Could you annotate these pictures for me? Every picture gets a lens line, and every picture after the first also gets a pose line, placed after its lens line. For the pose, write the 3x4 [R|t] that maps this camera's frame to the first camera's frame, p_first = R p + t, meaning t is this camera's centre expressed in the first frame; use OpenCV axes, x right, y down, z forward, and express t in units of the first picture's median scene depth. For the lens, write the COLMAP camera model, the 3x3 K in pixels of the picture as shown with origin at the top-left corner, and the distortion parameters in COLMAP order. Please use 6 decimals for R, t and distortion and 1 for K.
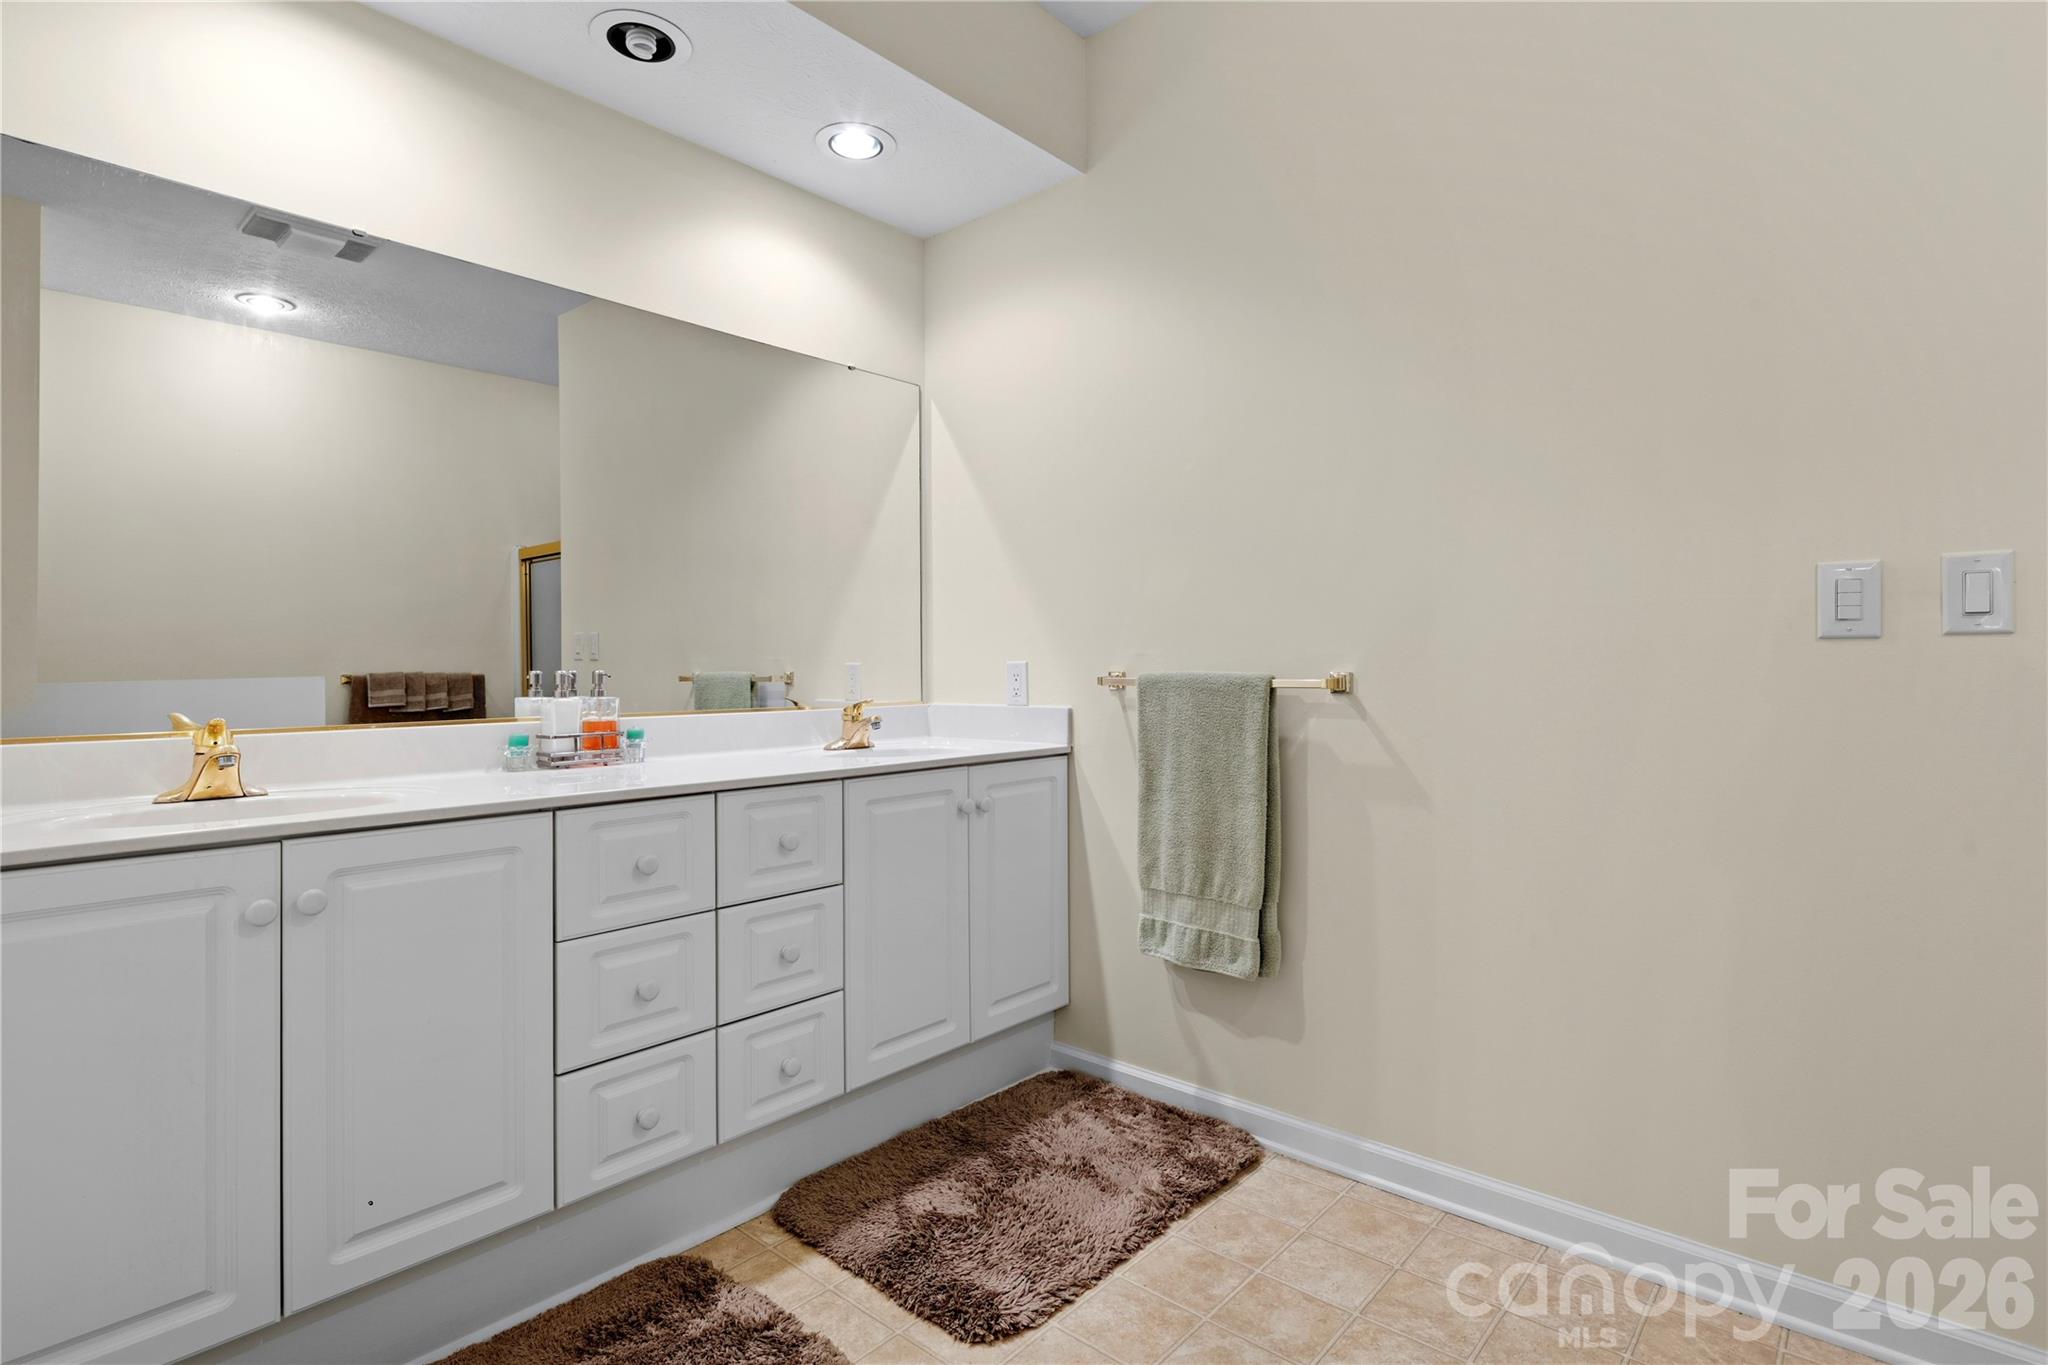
lens RADIAL K [[994.8, 0, 1020.4], [0, 994.8, 678.2], [0, 0, 1]] dist [0.002258, -0.003114]
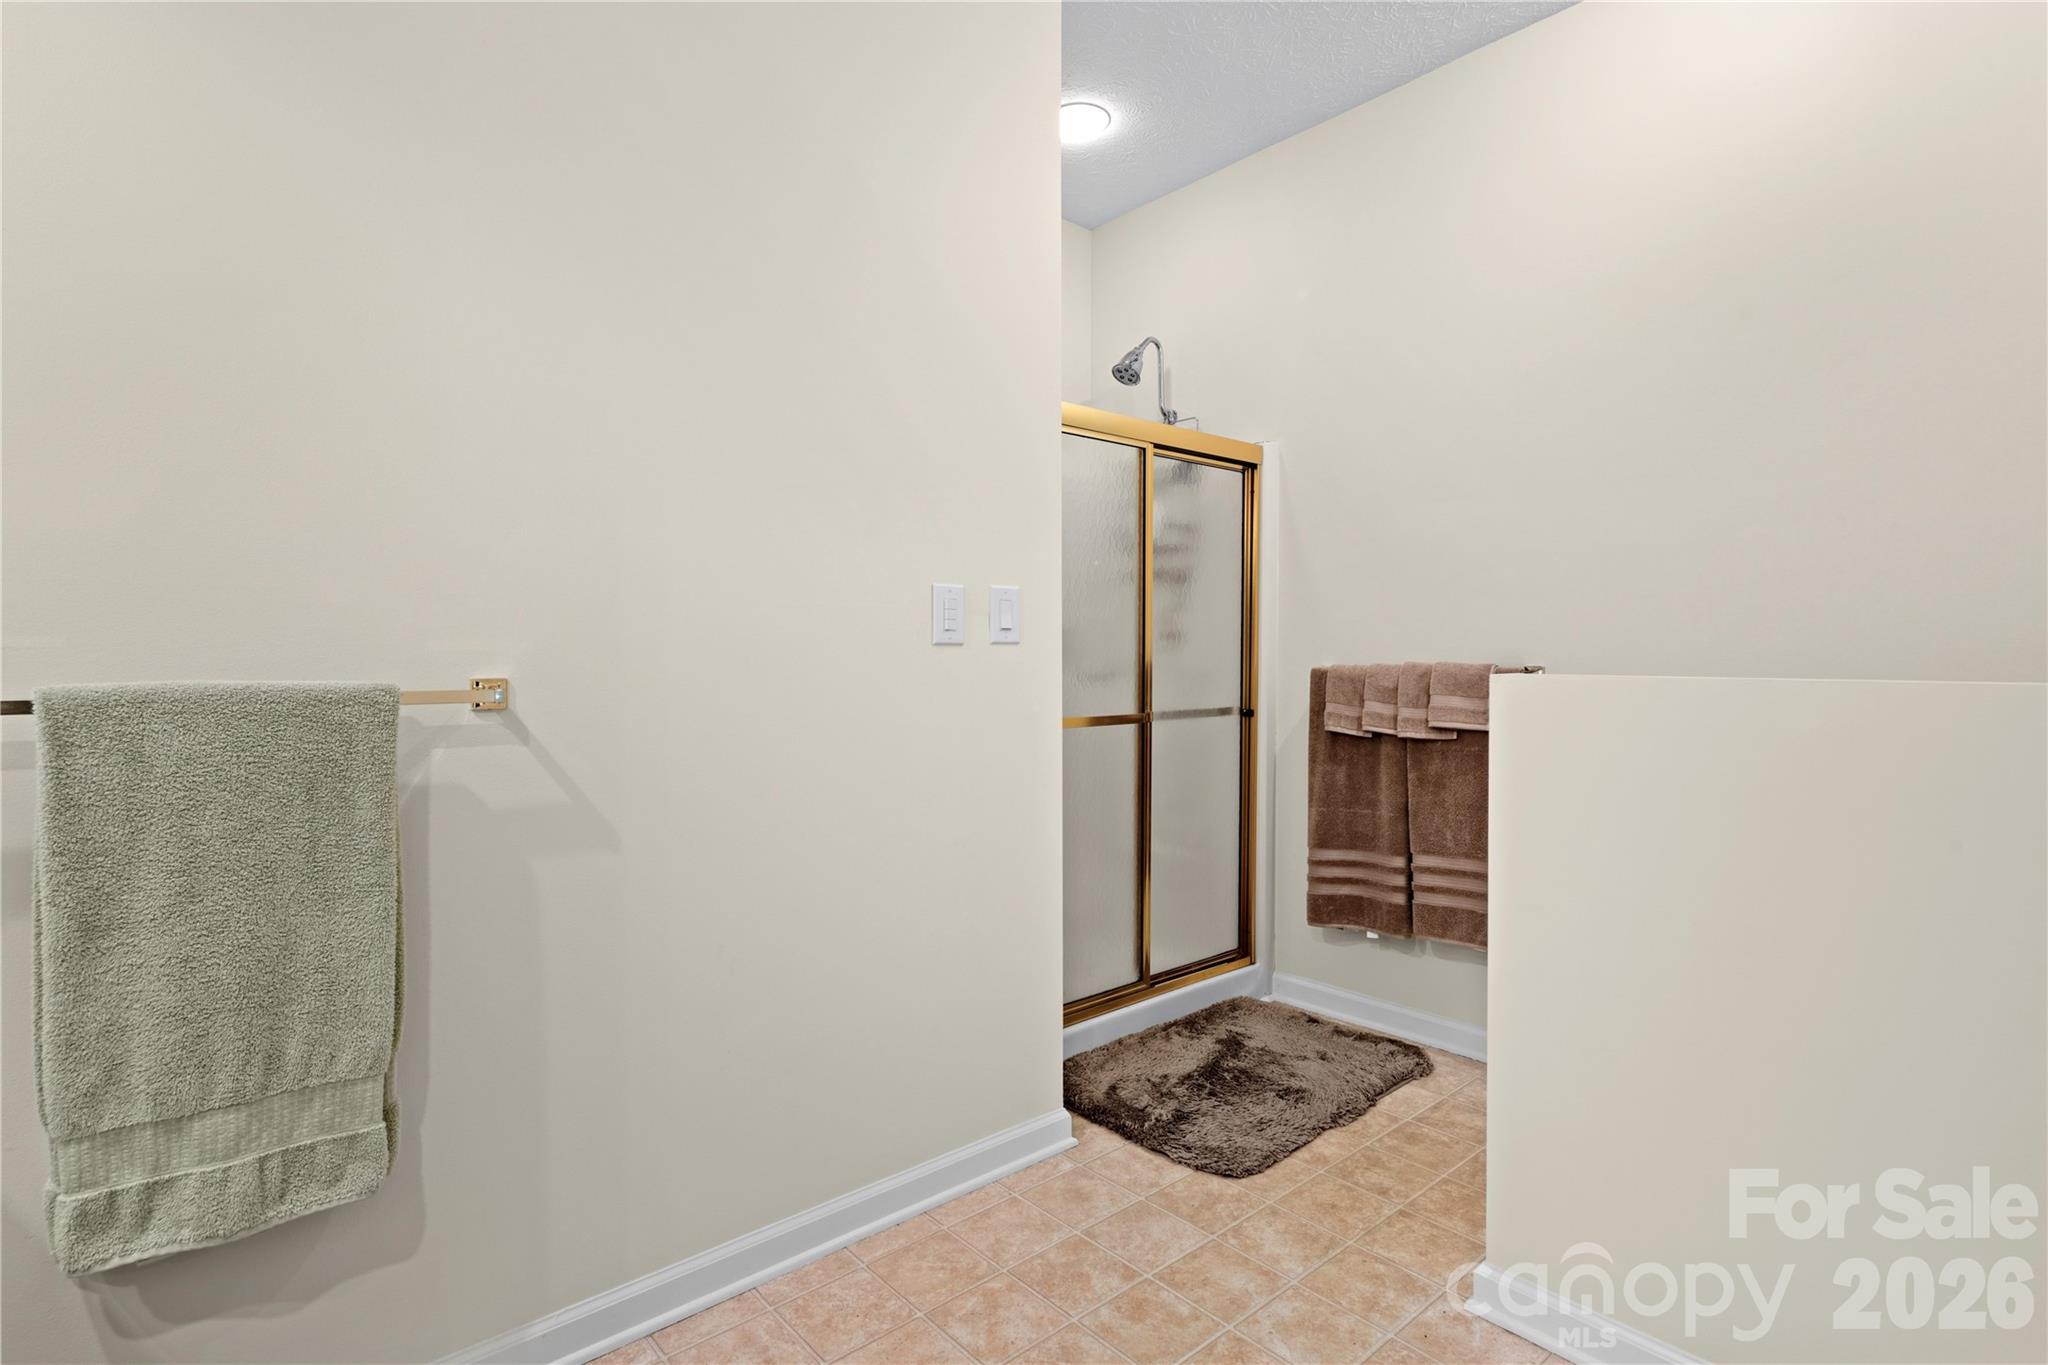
lens RADIAL K [[994.8, 0, 1019.4], [0, 994.8, 669.9], [0, 0, 1]] dist [0.002258, -0.003114]
pose [[0.137987, -0.010054, 0.990383, -0.298975], [0.012427, 0.999887, 0.008419, -0.012367], [-0.990356, 0.011146, 0.138097, 0.516314]]
